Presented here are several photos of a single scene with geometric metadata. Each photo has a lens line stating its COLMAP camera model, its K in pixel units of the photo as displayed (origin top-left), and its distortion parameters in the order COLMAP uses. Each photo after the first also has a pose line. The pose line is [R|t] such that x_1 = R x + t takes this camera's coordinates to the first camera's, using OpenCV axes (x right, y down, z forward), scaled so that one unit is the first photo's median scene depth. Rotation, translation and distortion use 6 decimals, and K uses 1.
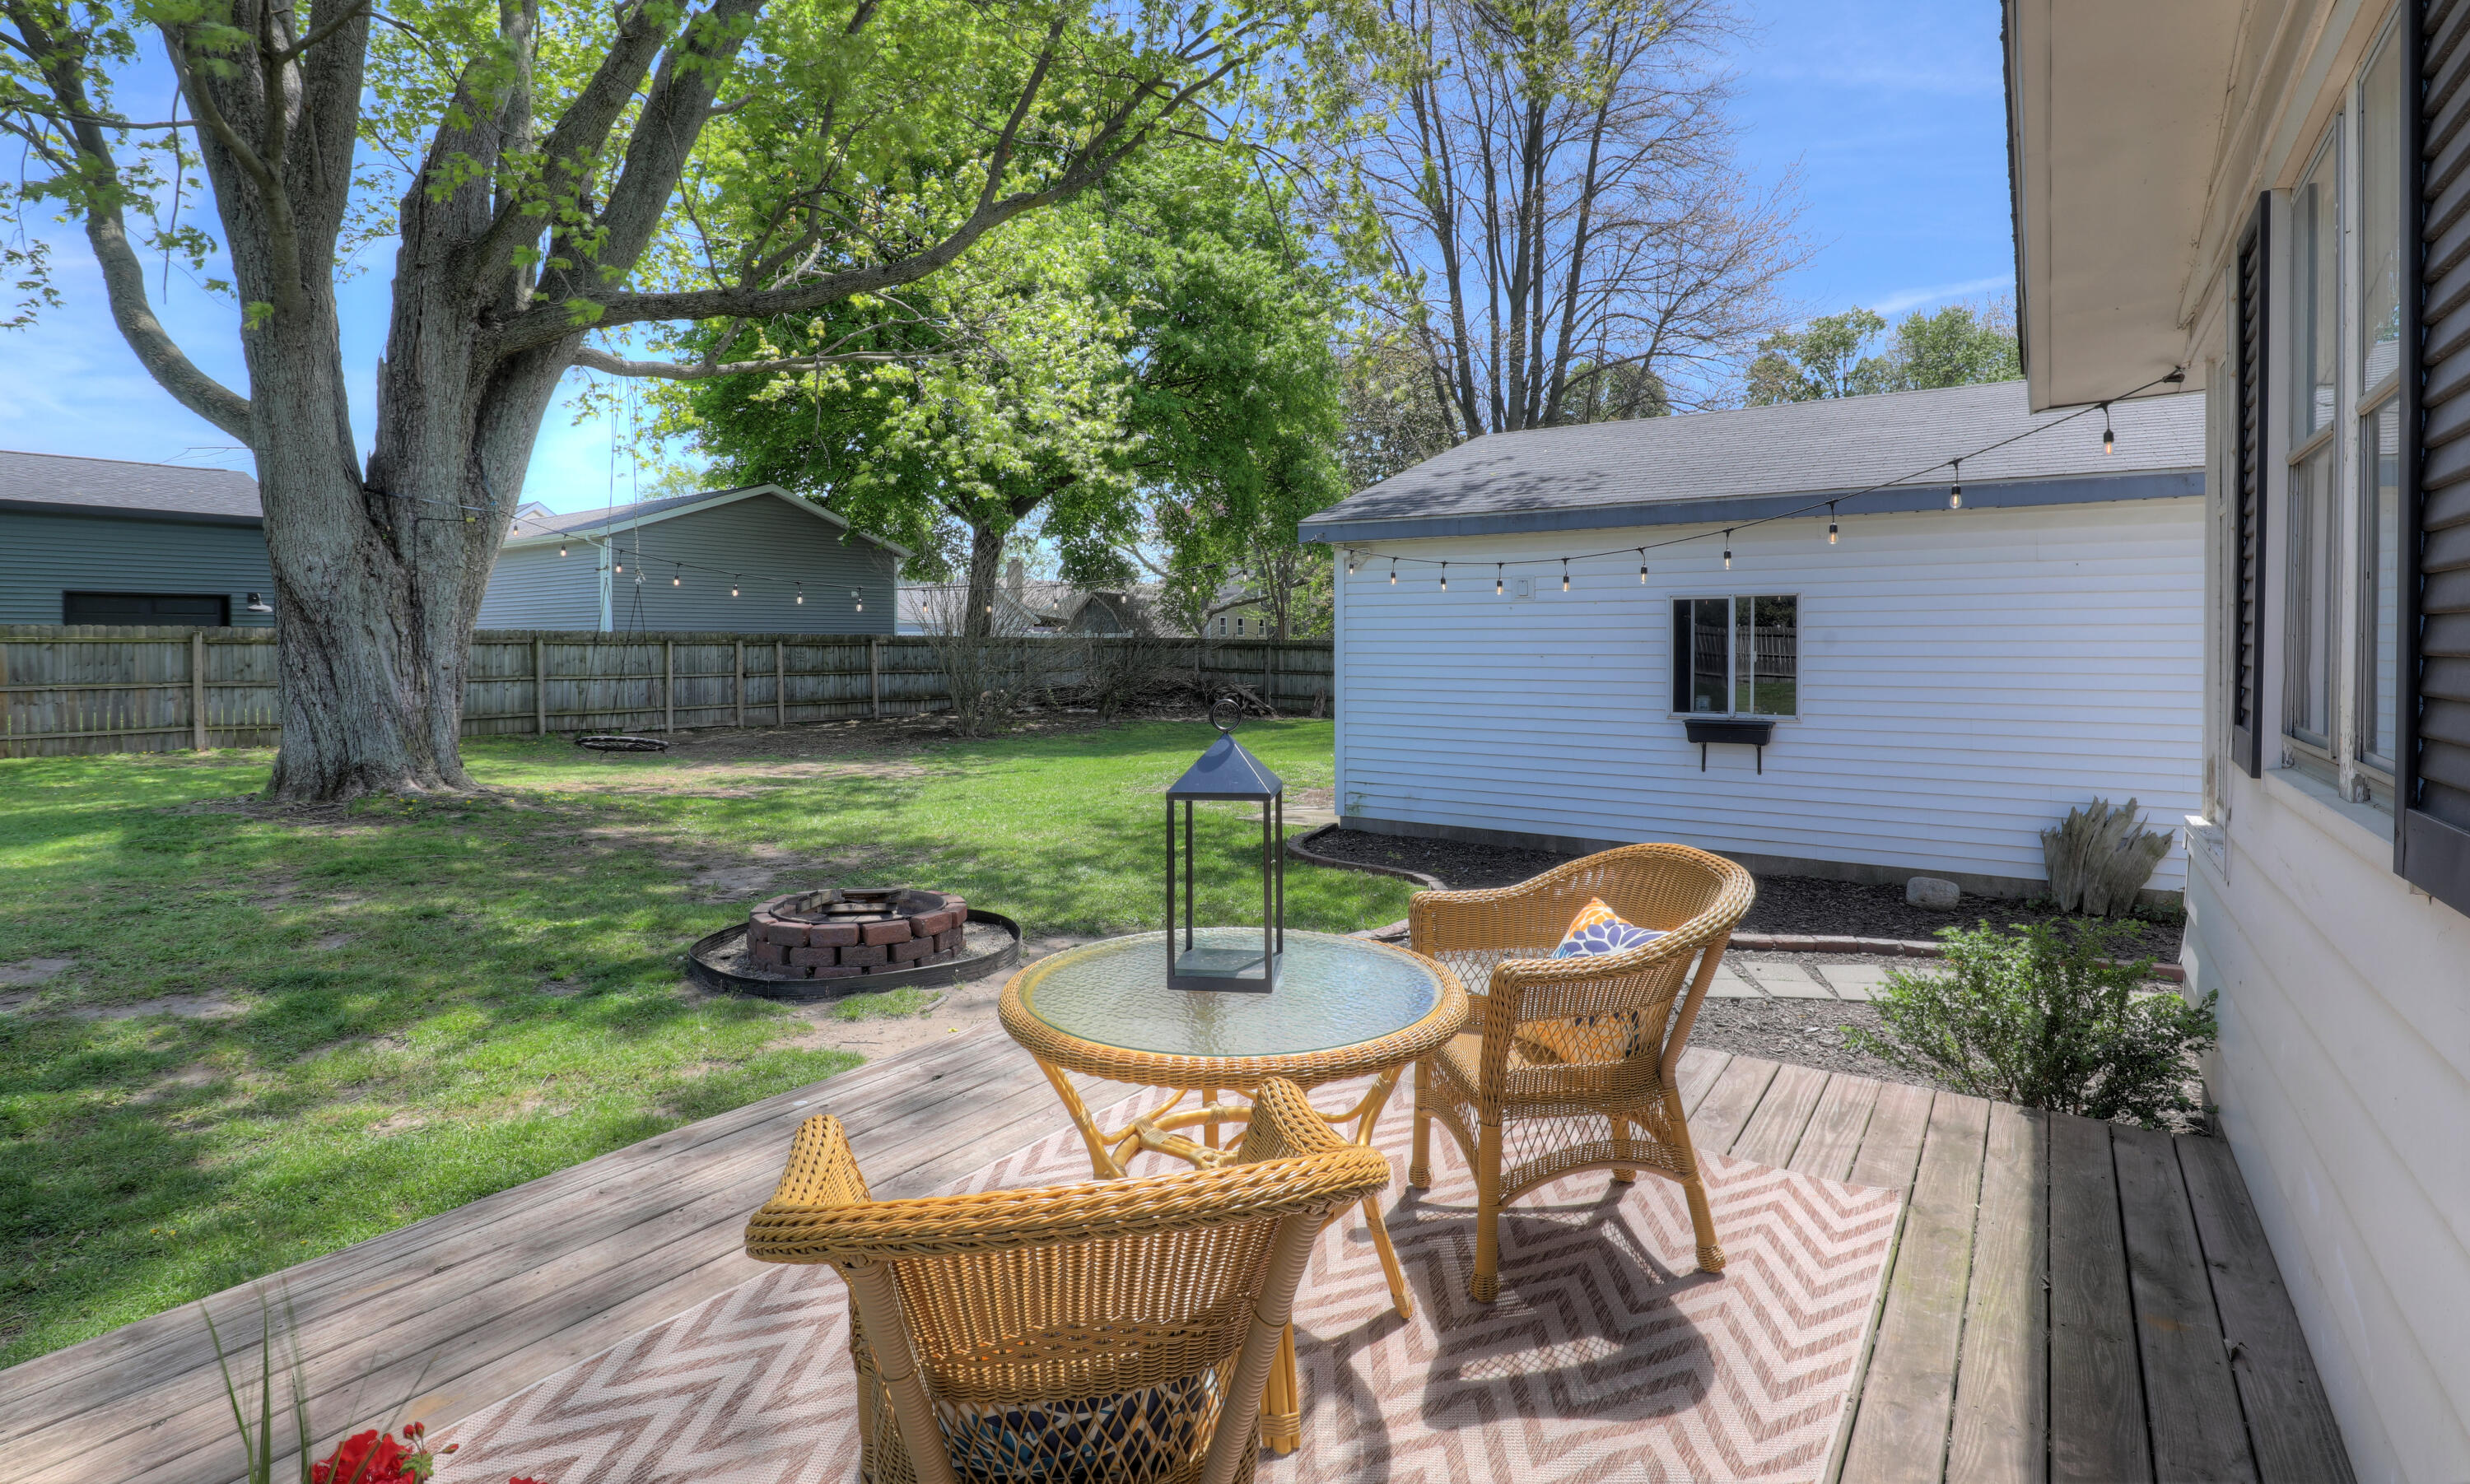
lens RADIAL K [[1181.5, 0, 1231.9], [0, 1181.5, 652.7], [0, 0, 1]] dist [-0.015481, -0.000342]
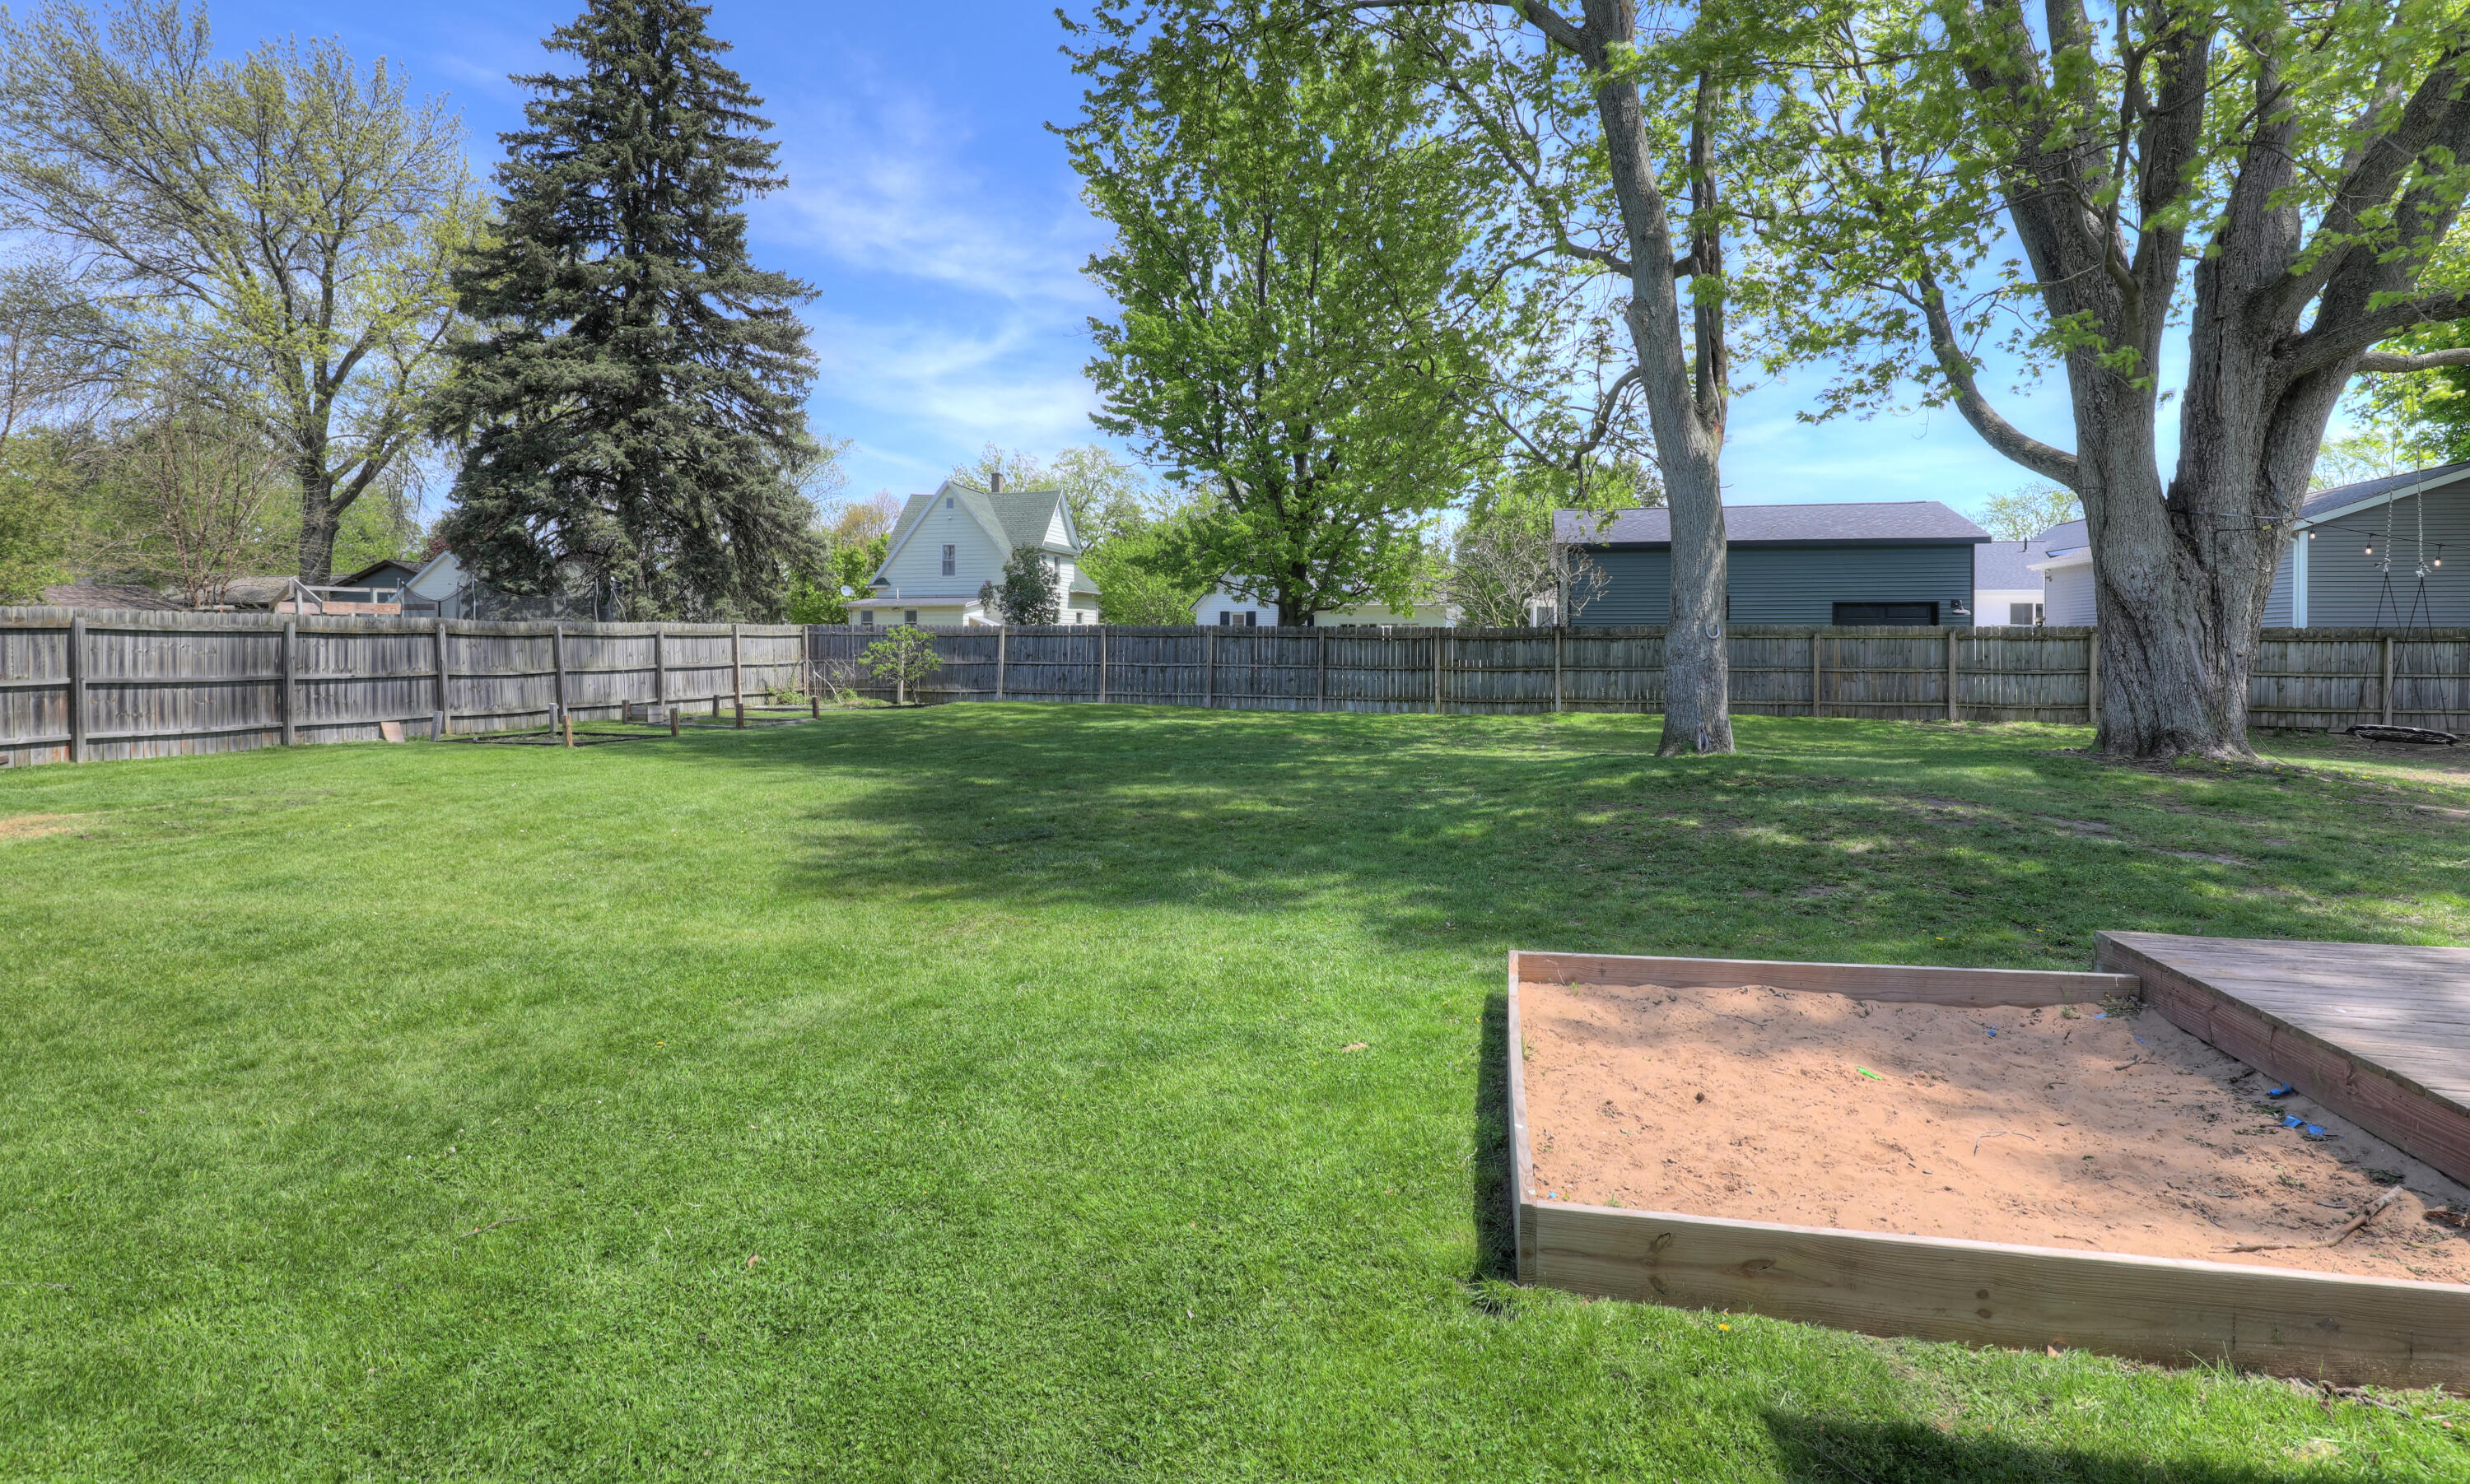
lens RADIAL K [[1181.5, 0, 1231.9], [0, 1181.5, 652.7], [0, 0, 1]] dist [-0.015481, -0.000342]
pose [[0.391343, 0.007231, -0.920217, 0.011104], [-0.010246, 0.999941, 0.003500, 0.016534], [0.920188, 0.008059, 0.391394, -0.388248]]
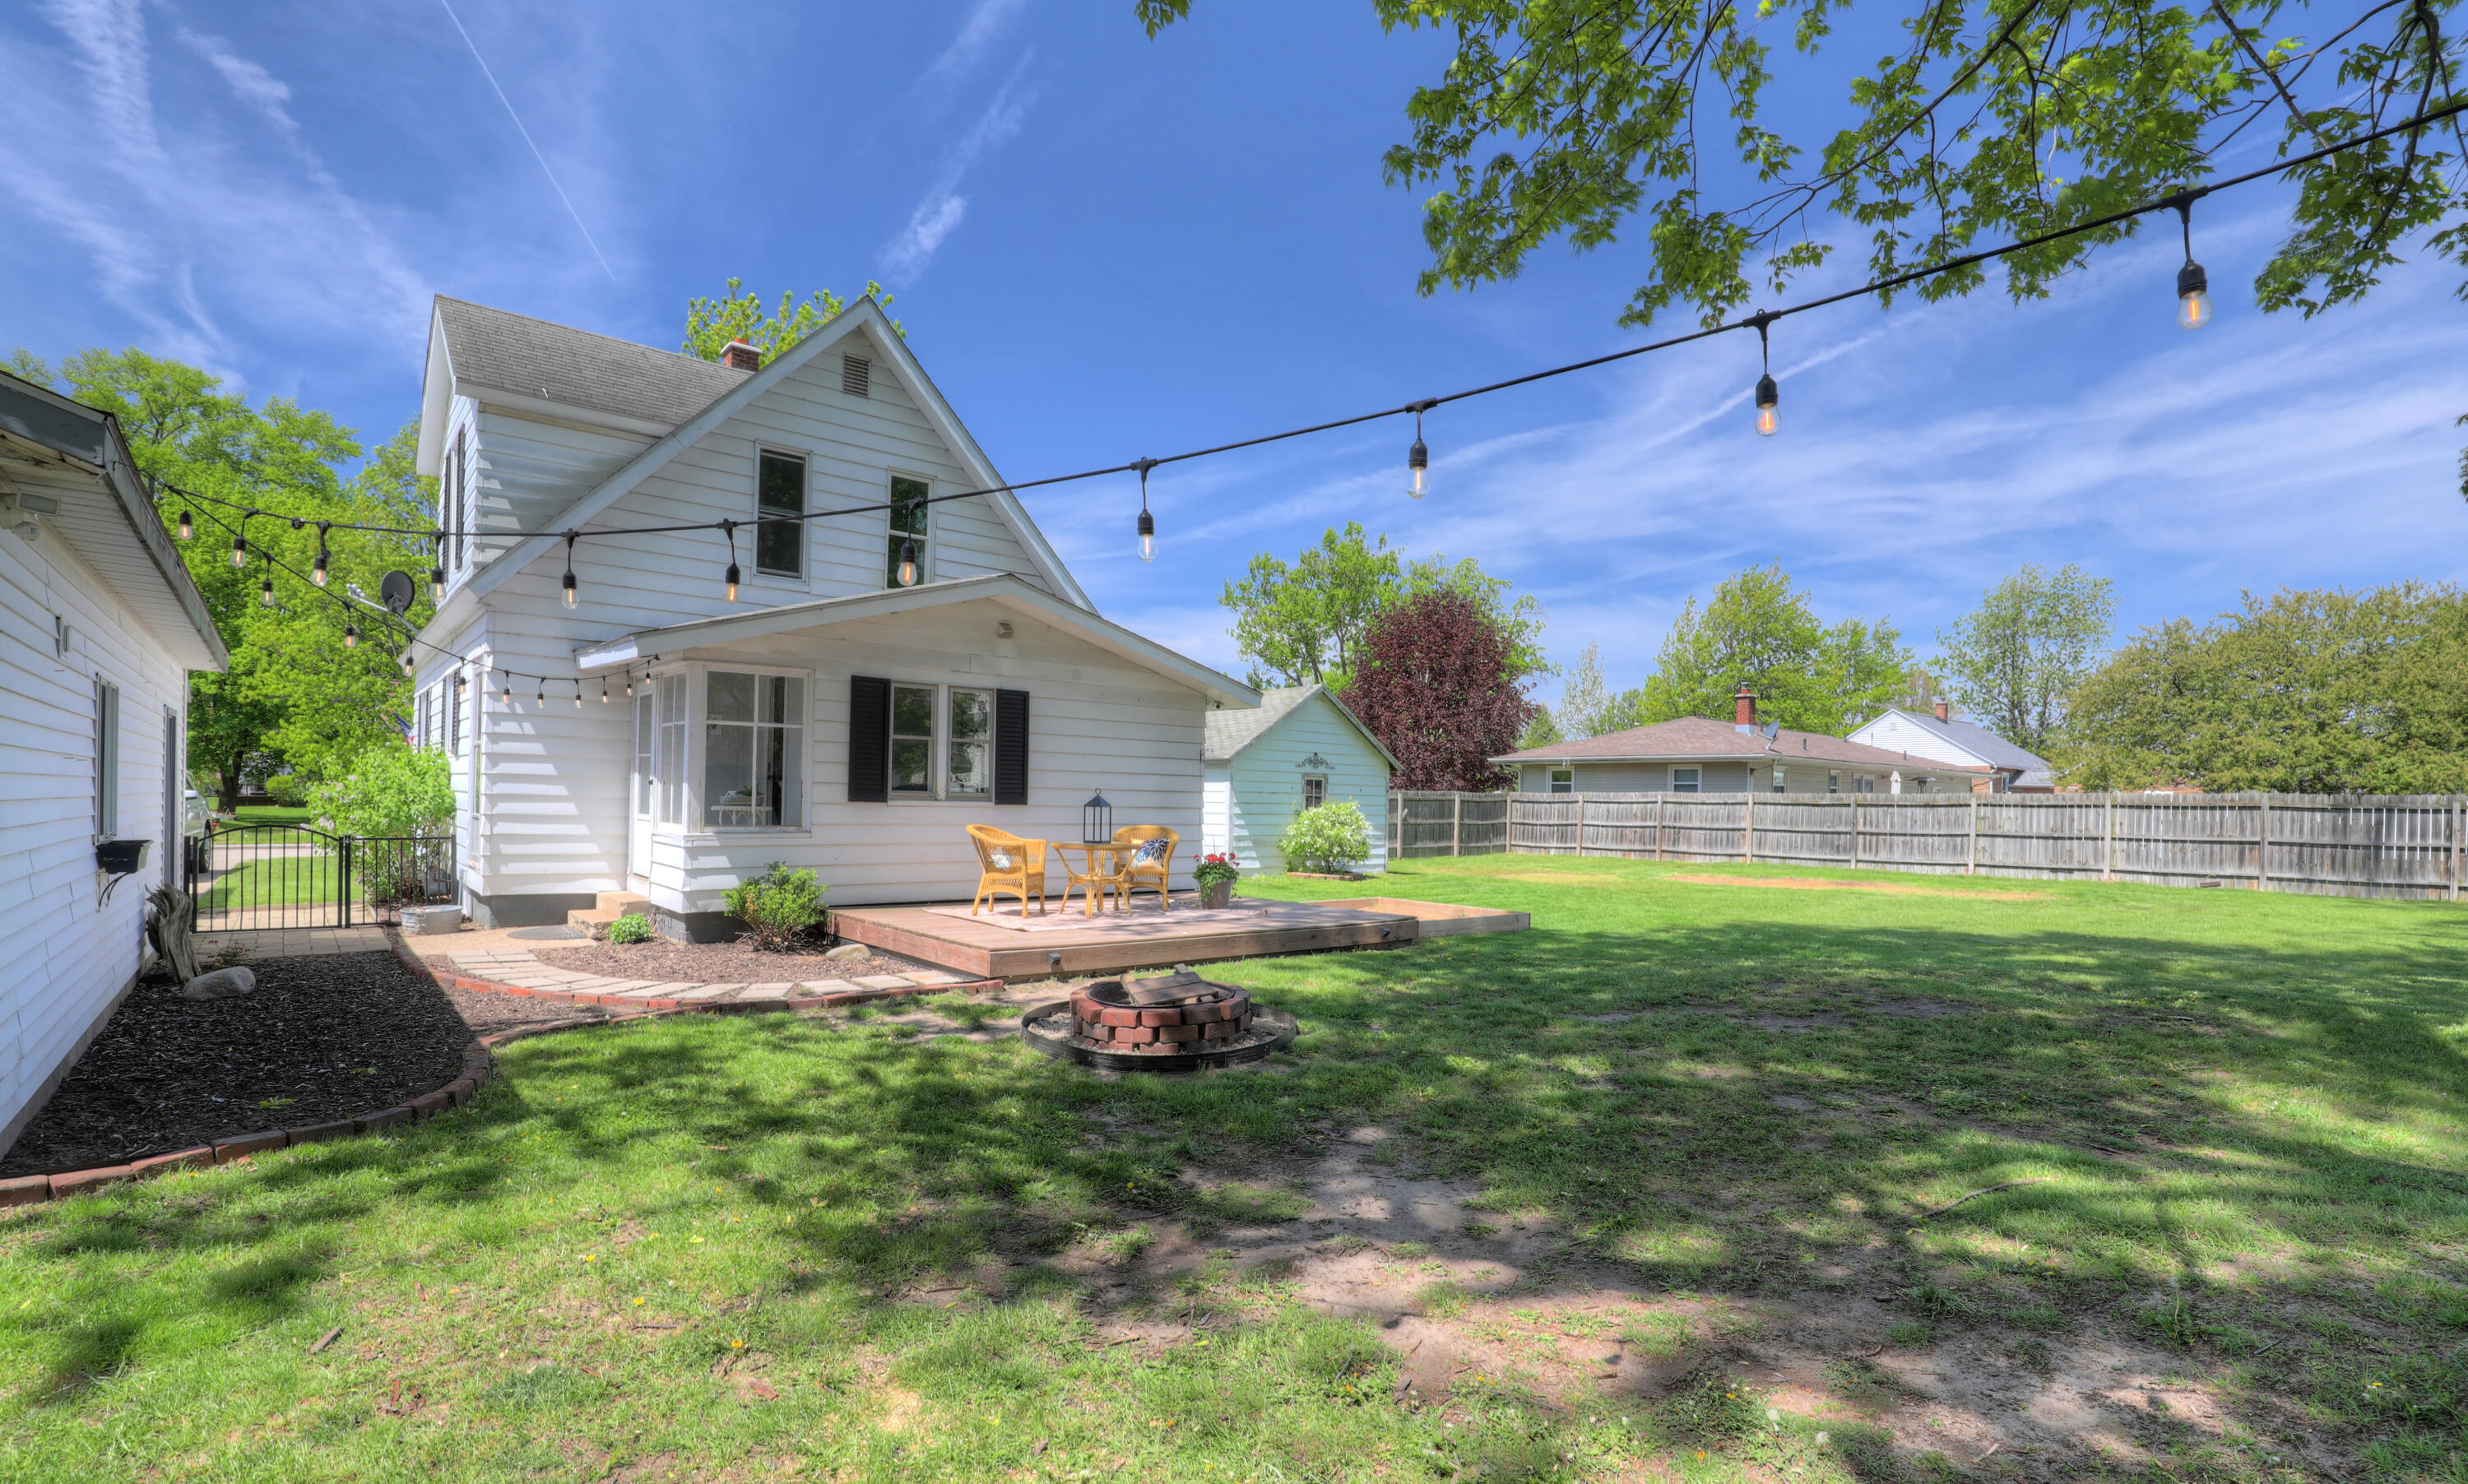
lens RADIAL K [[1114.9, 0, 1233.1], [0, 1114.9, 783.0], [0, 0, 1]] dist [-0.001606, -0.000067]
pose [[-0.971998, -0.013180, 0.234620, -0.340453], [-0.015238, 0.999860, -0.006960, 0.008190], [-0.234495, -0.010340, -0.972062, 1.154293]]
